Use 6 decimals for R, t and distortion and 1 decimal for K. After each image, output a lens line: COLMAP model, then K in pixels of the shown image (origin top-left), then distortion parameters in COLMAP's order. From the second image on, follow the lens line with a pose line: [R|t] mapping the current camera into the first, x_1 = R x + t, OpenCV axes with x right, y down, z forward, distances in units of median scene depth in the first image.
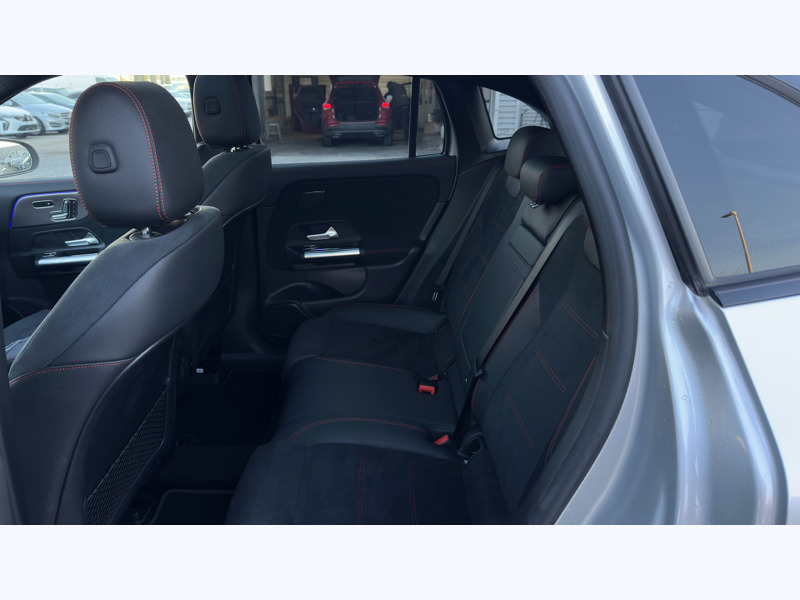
lens RADIAL K [[561.9, 0, 400.0], [0, 561.9, 300.0], [0, 0, 1]] dist [-0.002927, -0.000446]
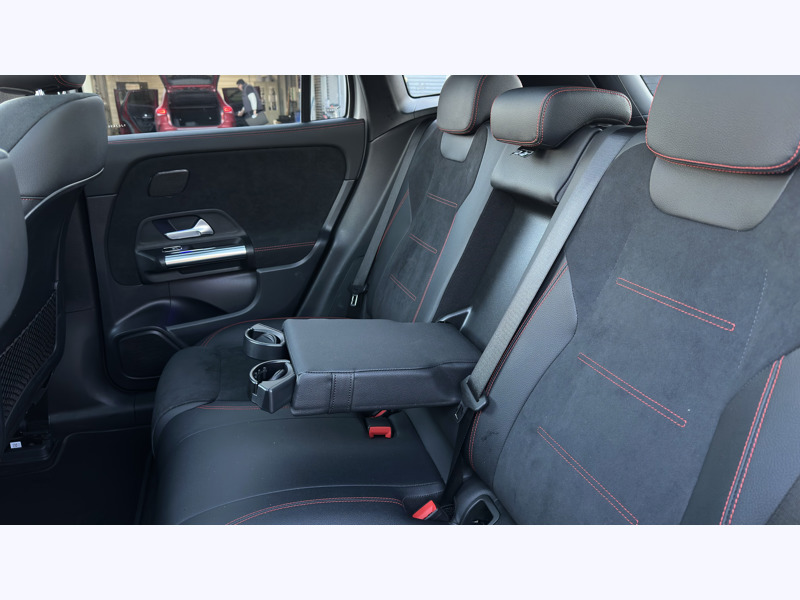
lens RADIAL K [[529.7, 0, 400.0], [0, 529.7, 300.0], [0, 0, 1]] dist [0.003009, -0.043253]
pose [[0.957751, -0.092505, 0.272317, -0.072049], [0.096413, 0.995341, -0.000976, -0.000901], [-0.270958, 0.027189, 0.962207, 0.274215]]
